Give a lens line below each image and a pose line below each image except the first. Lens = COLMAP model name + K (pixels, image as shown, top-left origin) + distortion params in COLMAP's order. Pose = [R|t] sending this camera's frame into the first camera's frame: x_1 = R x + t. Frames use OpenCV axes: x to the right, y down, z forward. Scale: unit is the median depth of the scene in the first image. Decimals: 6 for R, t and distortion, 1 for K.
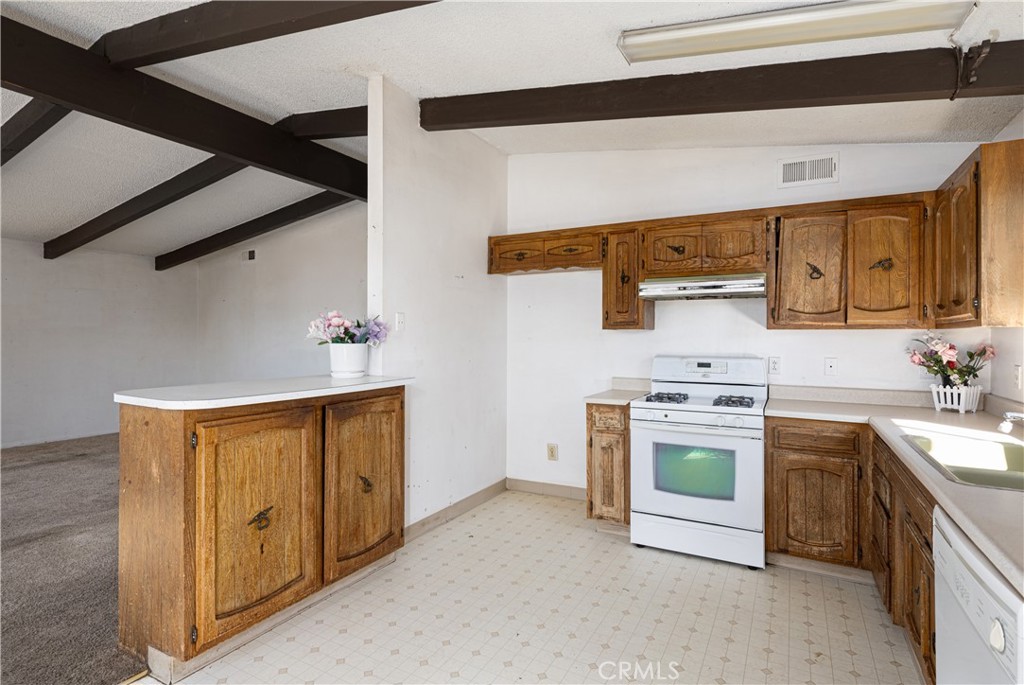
lens RADIAL K [[497.9, 0, 511.5], [0, 497.9, 333.6], [0, 0, 1]] dist [0.000535, -0.000186]
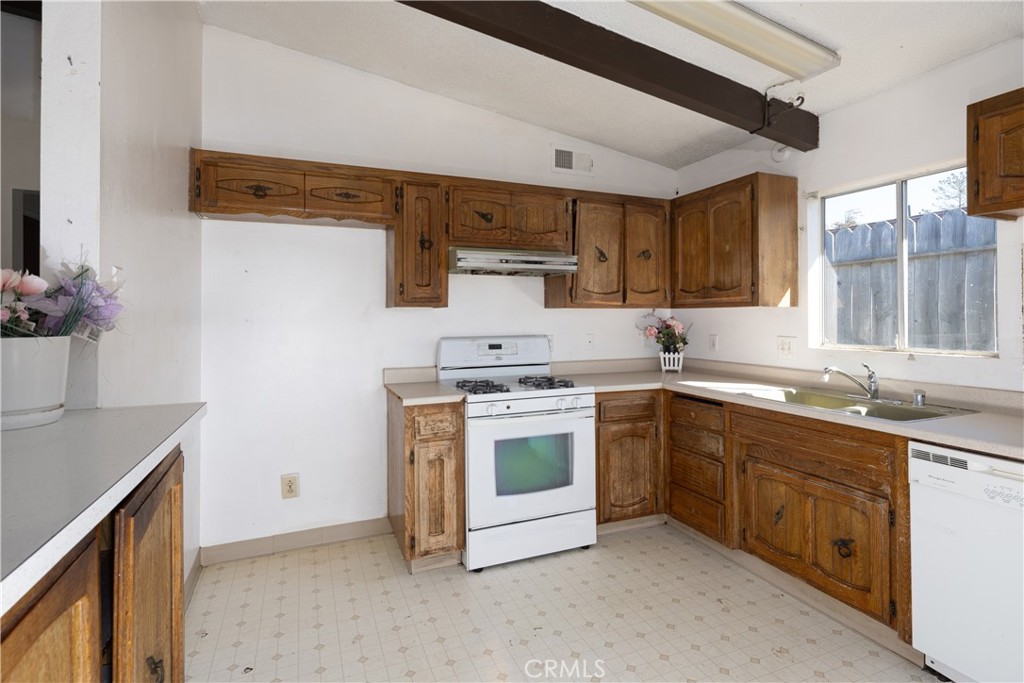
lens RADIAL K [[519.7, 0, 522.5], [0, 519.7, 312.0], [0, 0, 1]] dist [0.002450, -0.000246]
pose [[0.621998, 0.000322, 0.783019, -0.369128], [0.001564, 0.999997, -0.001653, 0.001275], [-0.783017, 0.002252, 0.621996, 0.405857]]
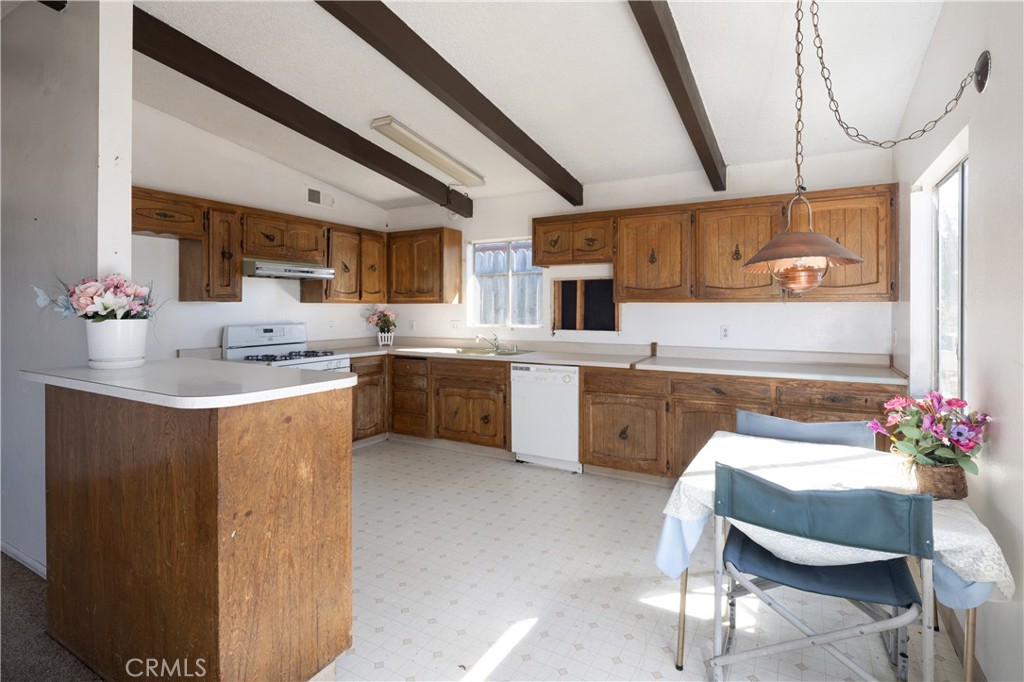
lens RADIAL K [[501.0, 0, 509.2], [0, 501.0, 309.9], [0, 0, 1]] dist [0.002009, 0.000171]
pose [[0.037693, -0.006995, 0.999265, -0.946489], [-0.004398, 0.999965, 0.007166, -0.001048], [-0.999280, -0.004665, 0.037661, 0.386118]]
